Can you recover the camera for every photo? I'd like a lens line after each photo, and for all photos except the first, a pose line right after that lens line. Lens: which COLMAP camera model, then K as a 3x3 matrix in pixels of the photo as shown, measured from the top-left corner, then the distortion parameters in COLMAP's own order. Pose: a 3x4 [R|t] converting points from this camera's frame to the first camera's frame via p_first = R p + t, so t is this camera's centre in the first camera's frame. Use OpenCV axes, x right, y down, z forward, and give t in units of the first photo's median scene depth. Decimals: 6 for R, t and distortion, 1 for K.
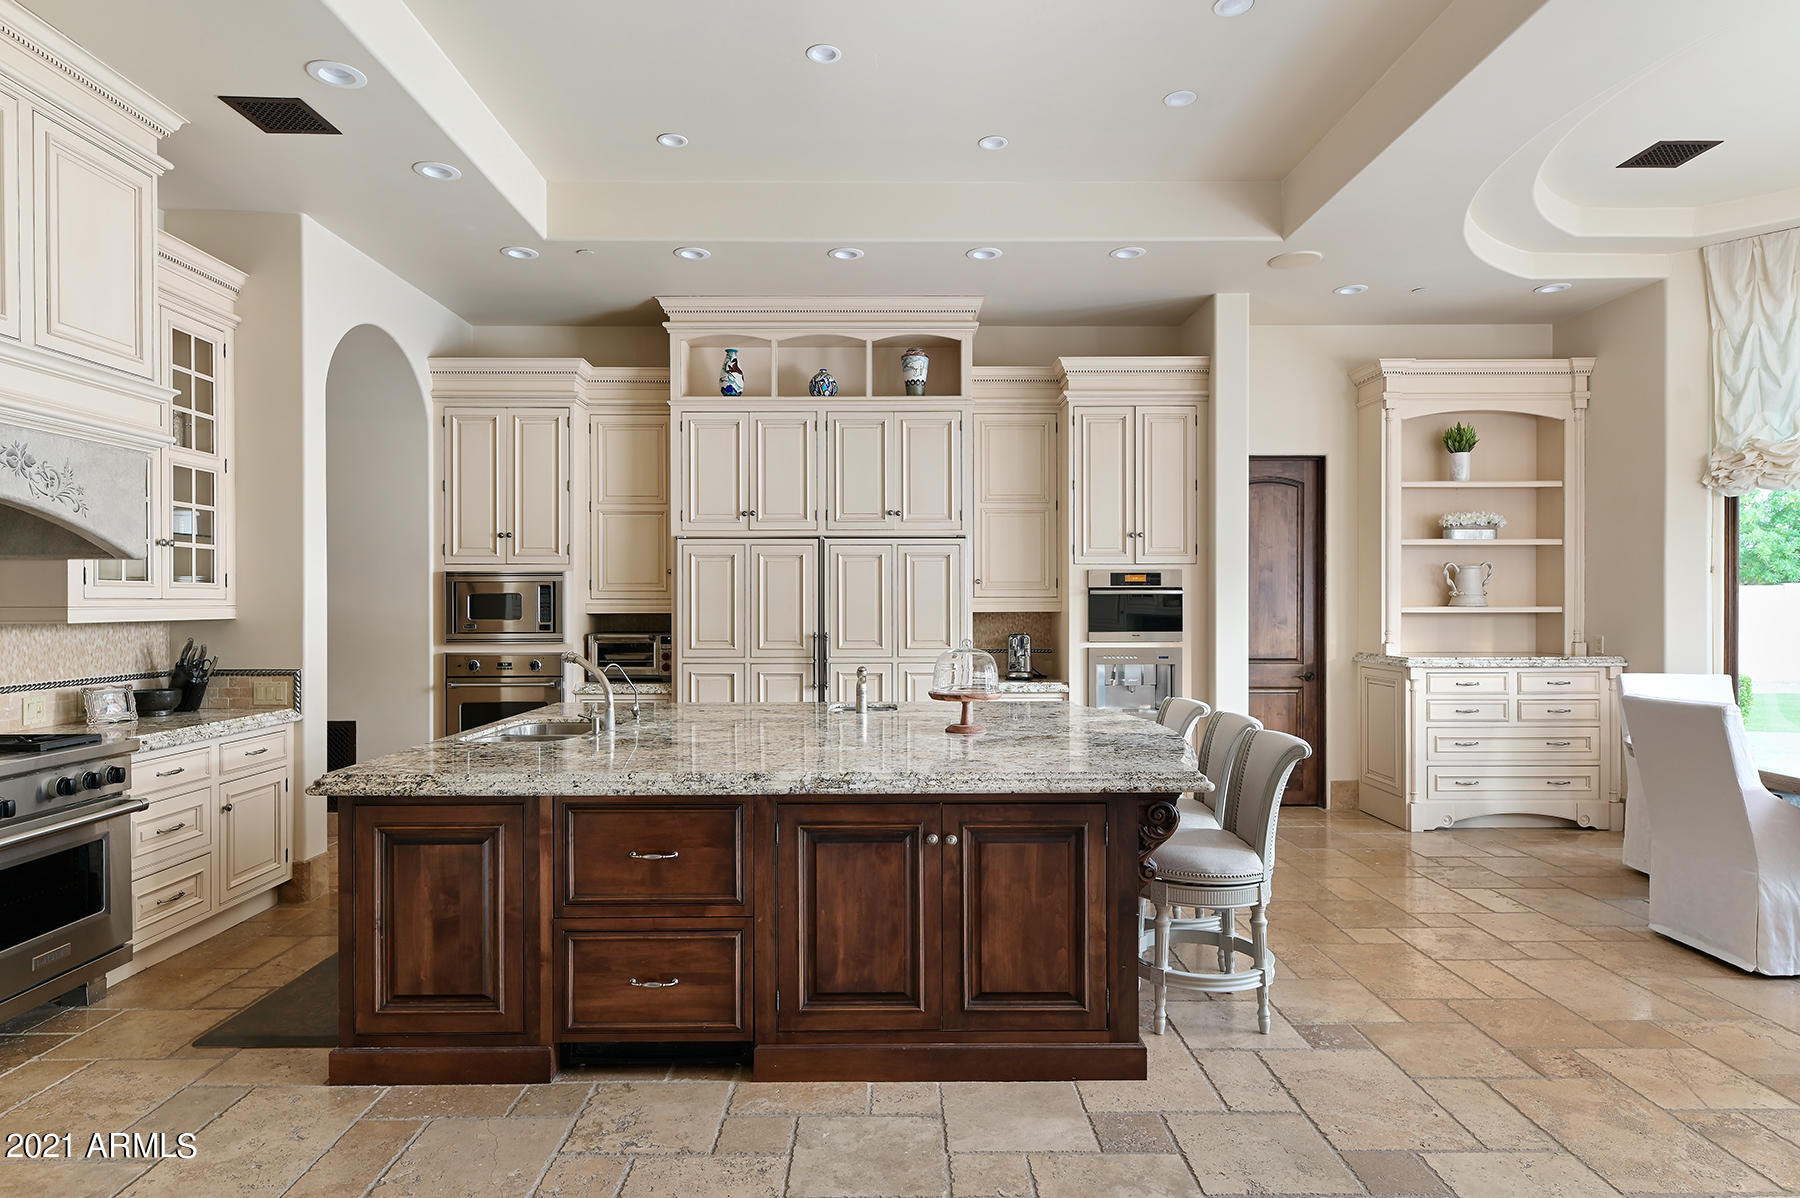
lens RADIAL K [[1057.4, 0, 897.4], [0, 1057.4, 605.9], [0, 0, 1]] dist [0.006417, 0.001778]
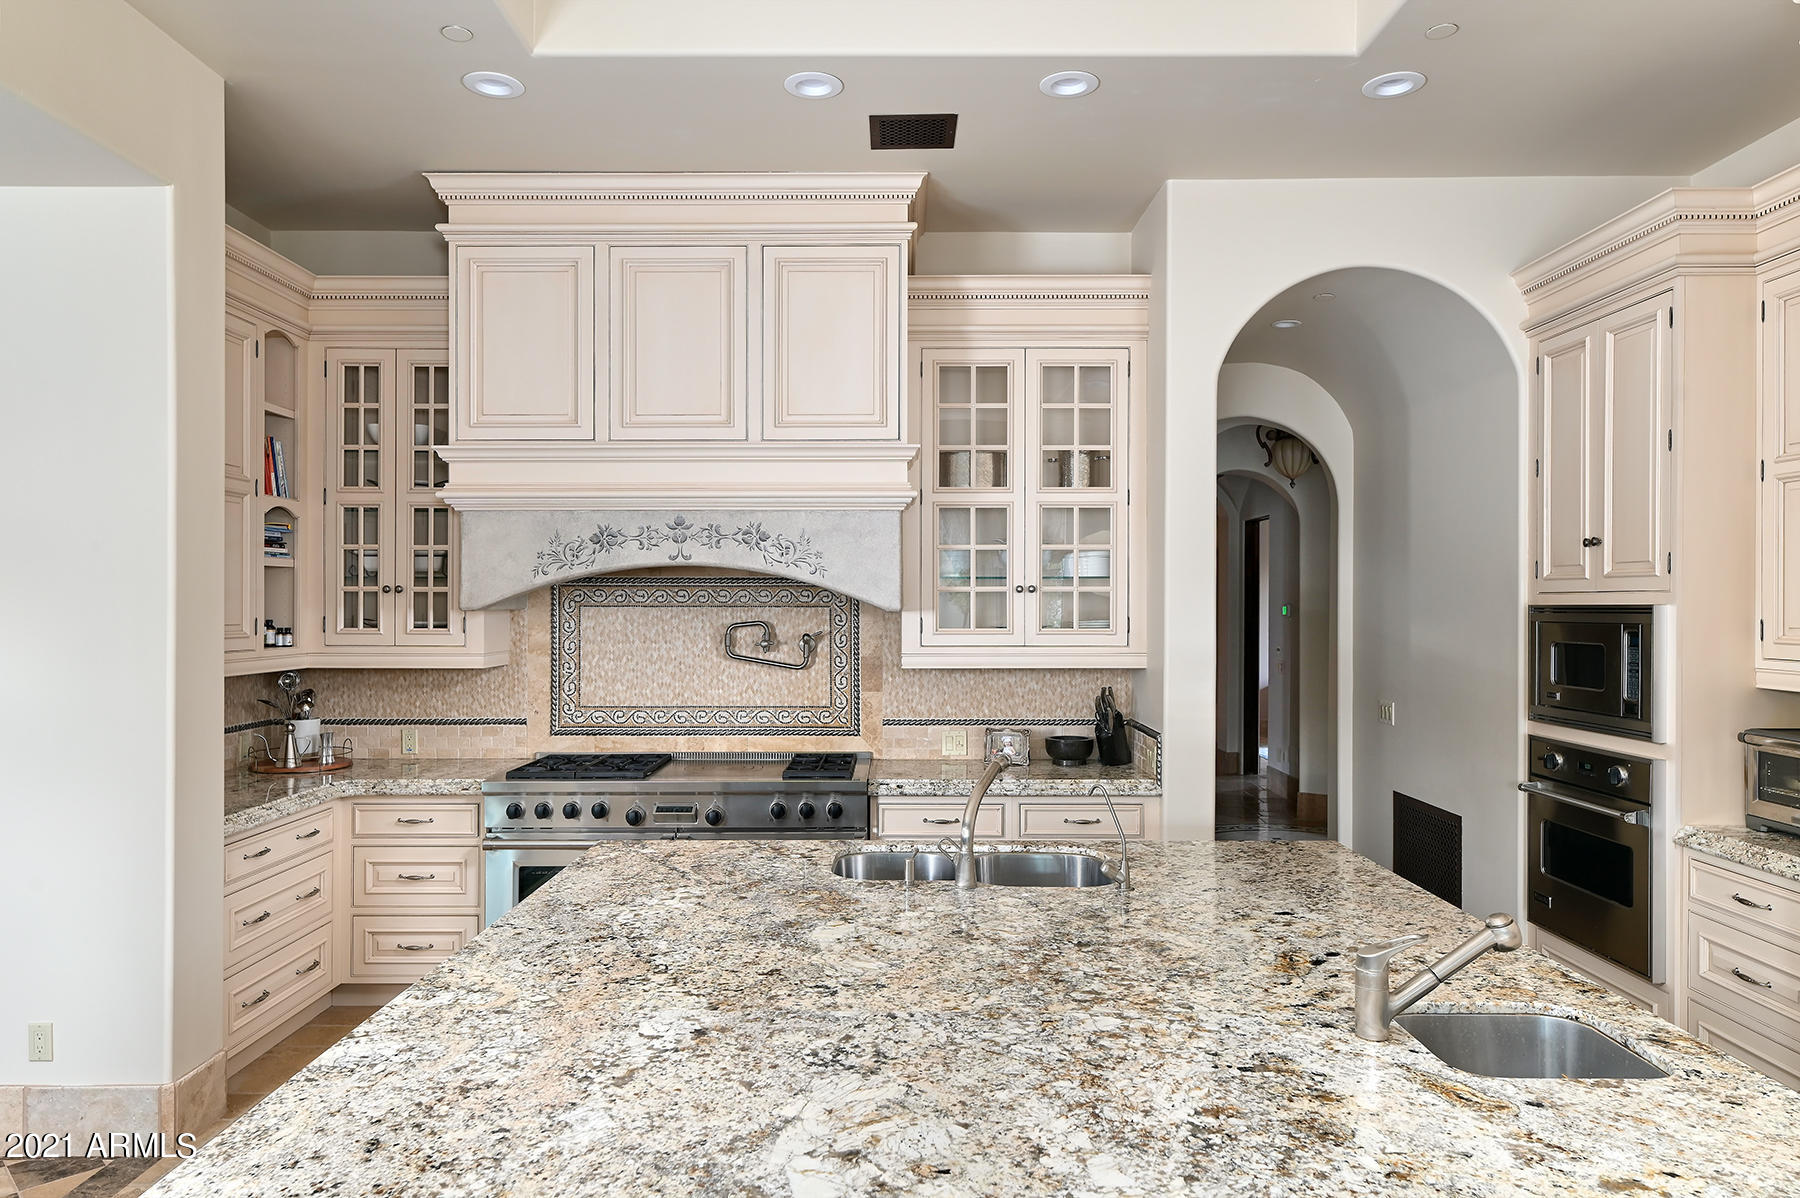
lens RADIAL K [[1162.2, 0, 895.7], [0, 1162.2, 591.0], [0, 0, 1]] dist [0.007578, 0.003196]
pose [[-0.020466, -0.008361, -0.999756, 0.270774], [-0.002289, 0.999963, -0.008316, -0.033872], [0.999788, 0.002118, -0.020484, 0.630572]]
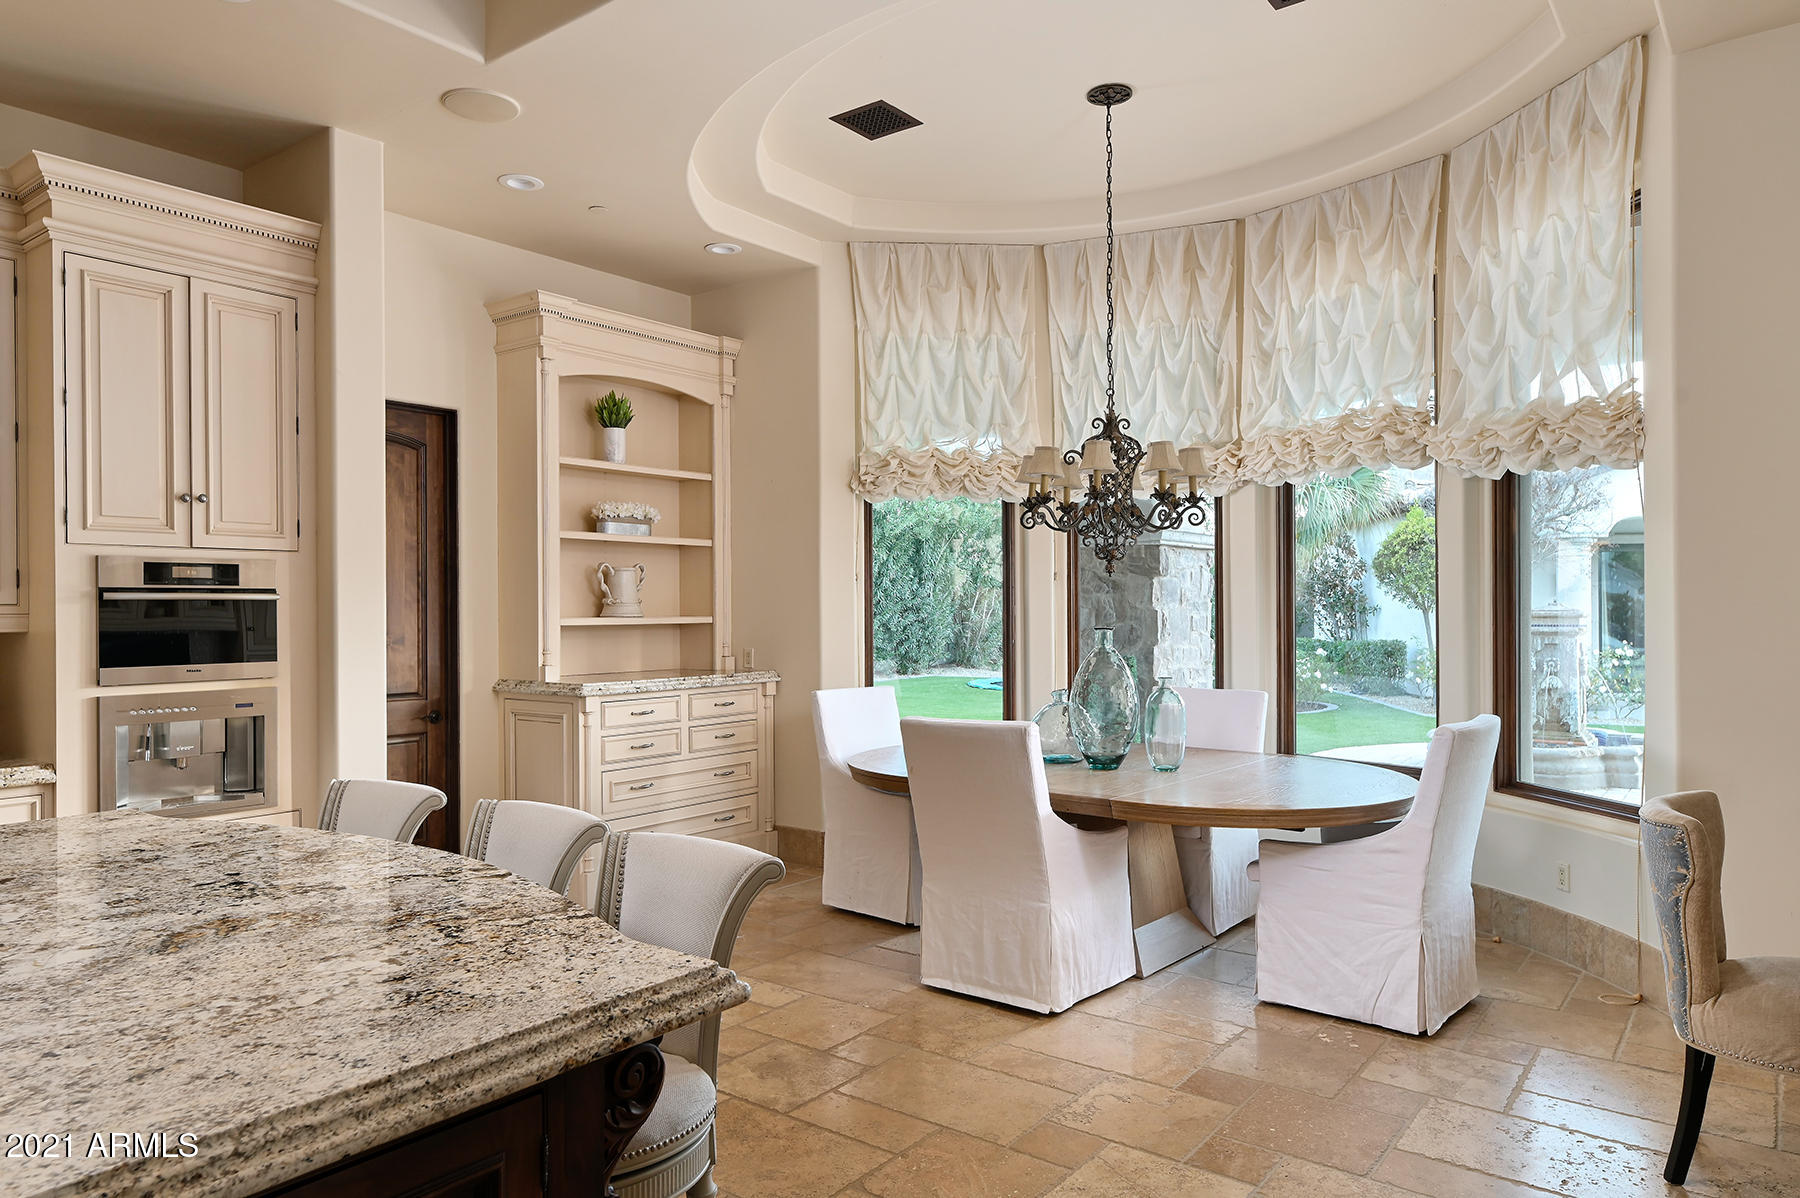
lens RADIAL K [[1162.2, 0, 903.7], [0, 1162.2, 609.3], [0, 0, 1]] dist [0.007578, 0.003196]
pose [[0.615081, -0.001632, 0.788462, -0.039863], [0.006277, 0.999976, -0.002827, -0.001657], [-0.788439, 0.006688, 0.615076, 0.296481]]
